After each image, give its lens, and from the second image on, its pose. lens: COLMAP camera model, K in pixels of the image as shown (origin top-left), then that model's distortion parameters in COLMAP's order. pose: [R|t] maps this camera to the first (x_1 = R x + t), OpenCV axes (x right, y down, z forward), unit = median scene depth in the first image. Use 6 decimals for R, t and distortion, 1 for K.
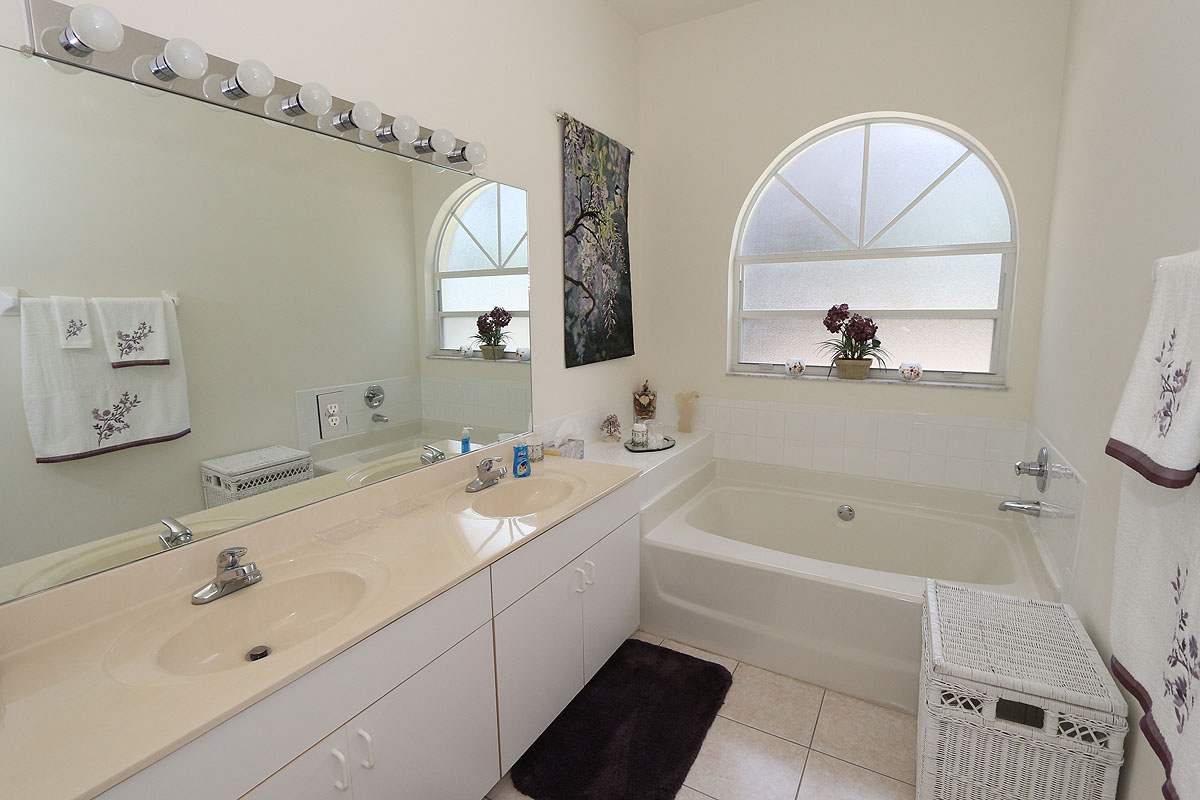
lens RADIAL K [[566.1, 0, 598.8], [0, 566.1, 396.9], [0, 0, 1]] dist [-0.011036, 0.002457]
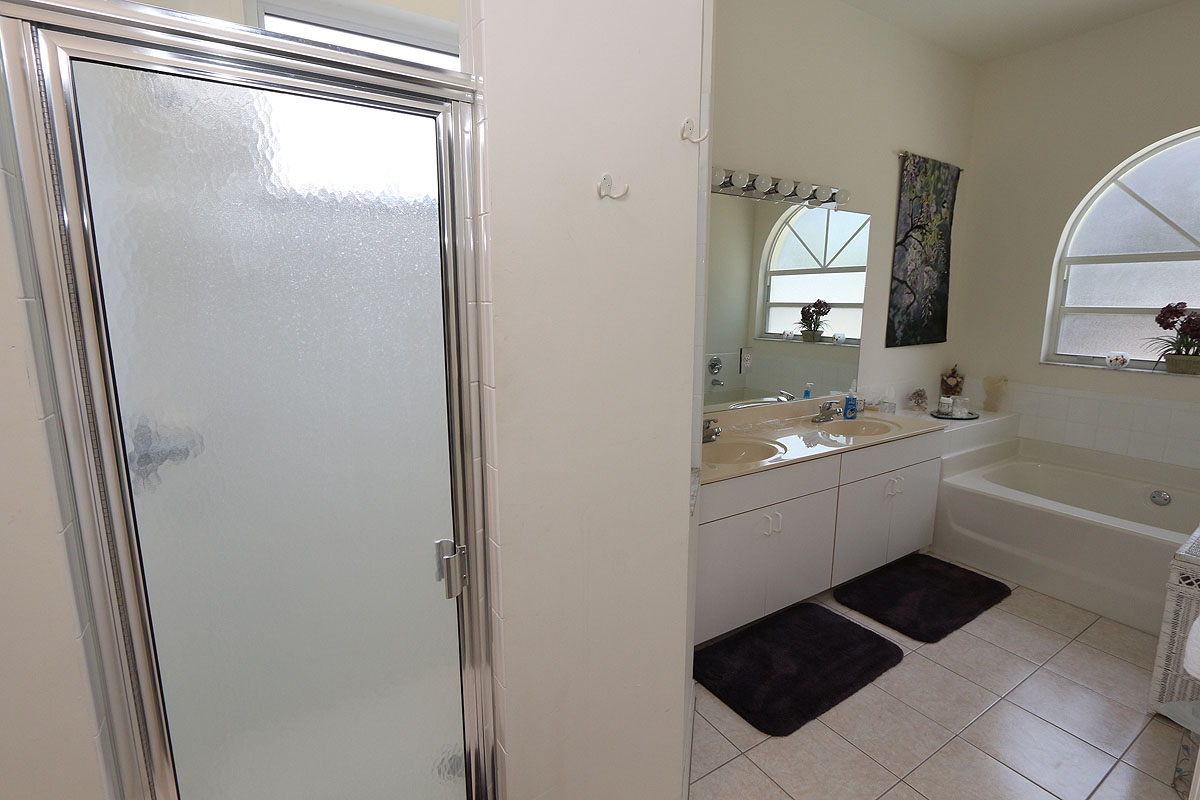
lens RADIAL K [[566.1, 0, 601.8], [0, 566.1, 395.8], [0, 0, 1]] dist [-0.011036, 0.002457]
pose [[0.890153, 0.092120, -0.446252, -0.046097], [-0.086928, 0.995696, 0.032144, 0.068596], [0.447292, 0.010178, 0.894330, -0.414336]]
